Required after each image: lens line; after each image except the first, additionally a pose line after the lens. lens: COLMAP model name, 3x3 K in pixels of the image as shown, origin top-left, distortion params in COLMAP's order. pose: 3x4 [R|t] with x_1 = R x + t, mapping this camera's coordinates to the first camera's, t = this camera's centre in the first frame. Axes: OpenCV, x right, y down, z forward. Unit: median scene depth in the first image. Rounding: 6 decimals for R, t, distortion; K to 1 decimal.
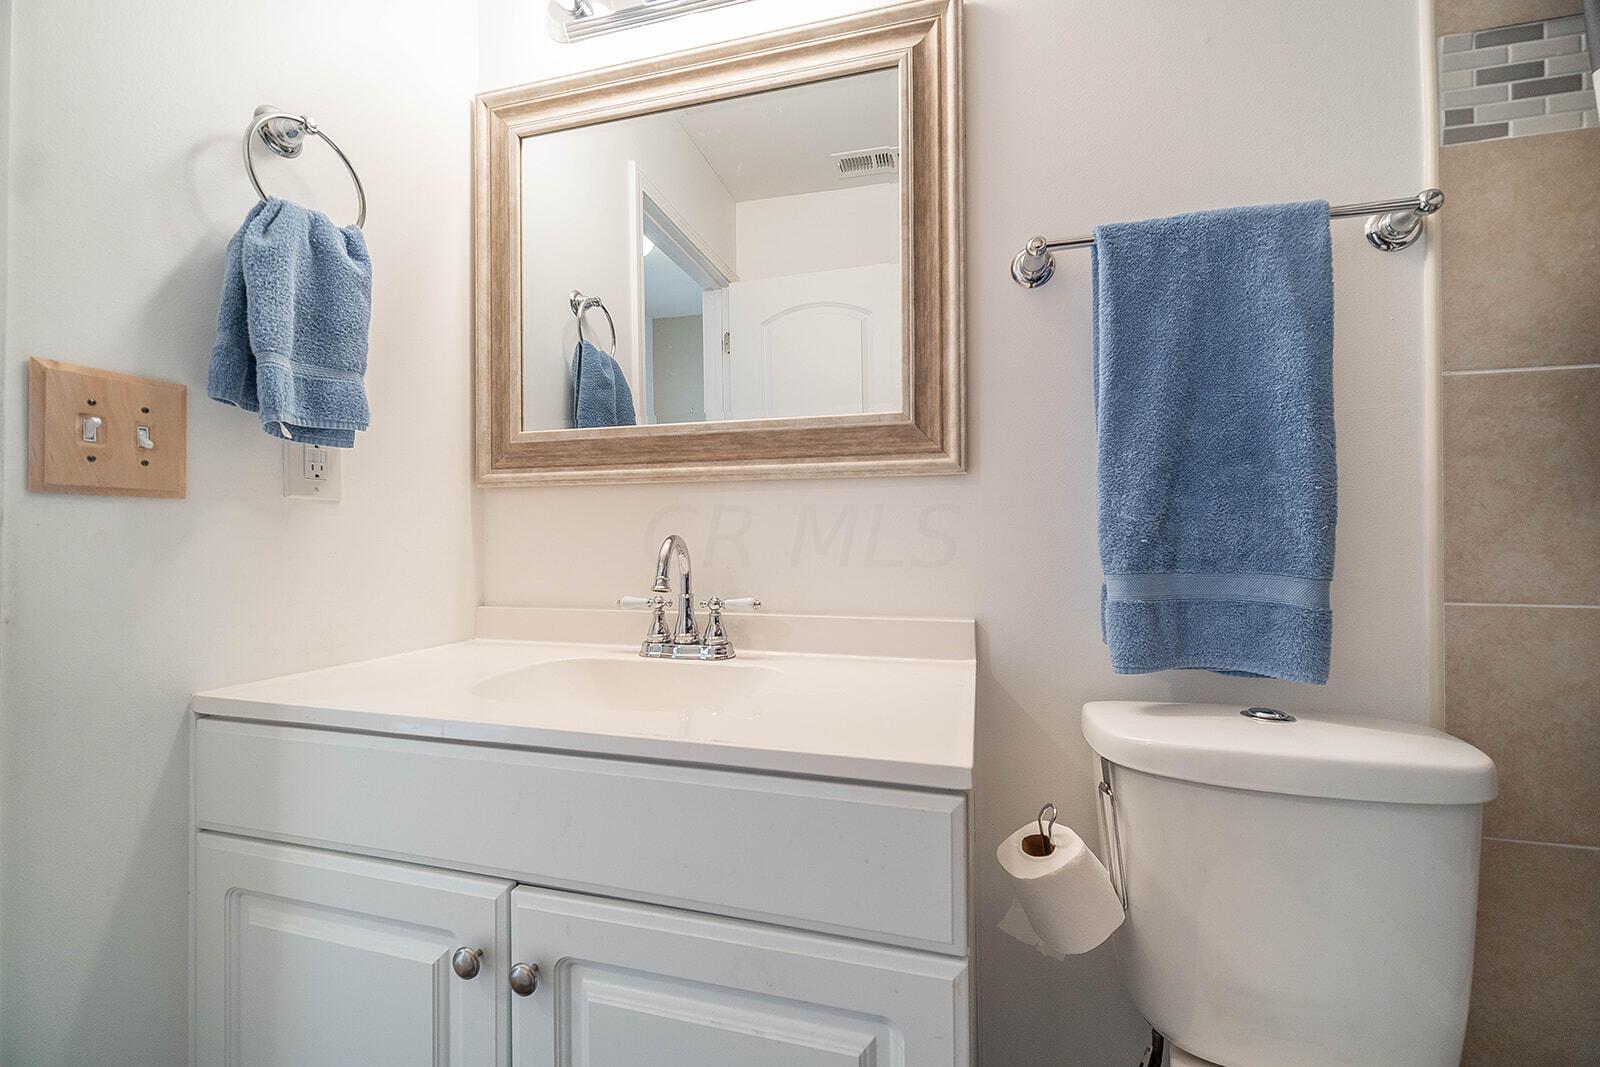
lens RADIAL K [[634.6, 0, 814.5], [0, 634.6, 533.7], [0, 0, 1]] dist [-0.001145, -0.000780]
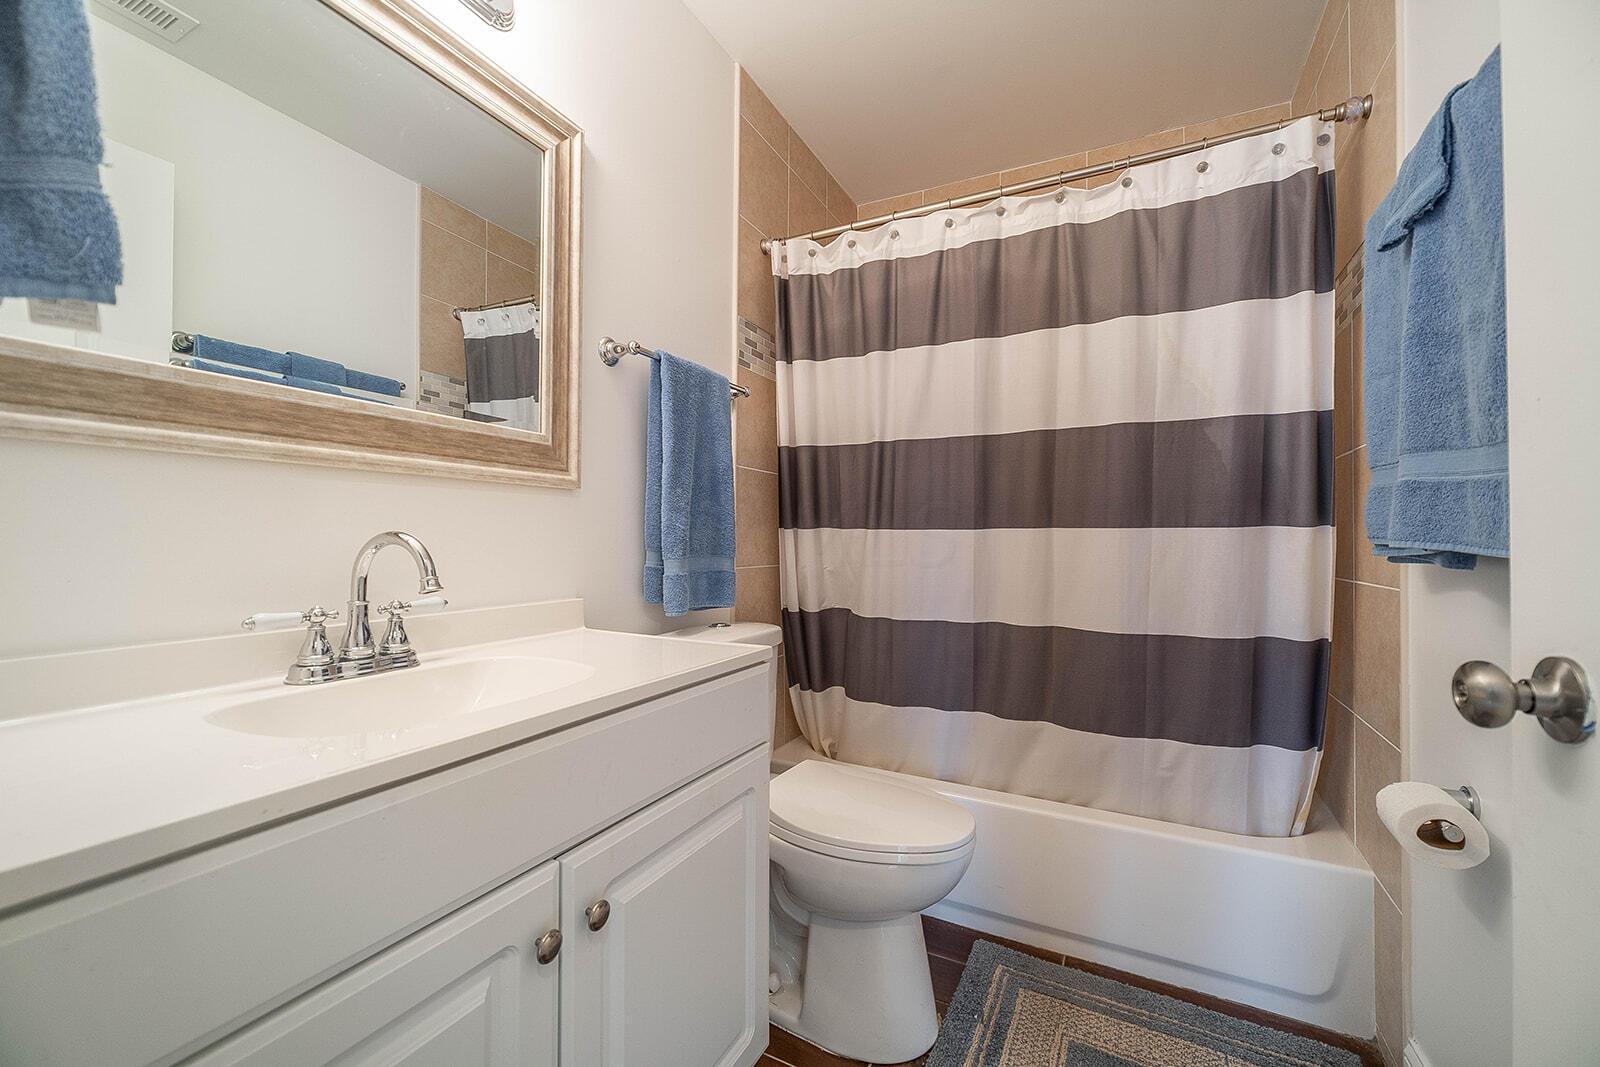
lens RADIAL K [[634.6, 0, 814.5], [0, 634.6, 533.7], [0, 0, 1]] dist [-0.001145, -0.000780]
pose [[0.191089, 0.012569, 0.981492, -0.929588], [-0.012959, 0.999863, -0.010282, 0.005928], [-0.981487, -0.010754, 0.191226, 0.238590]]
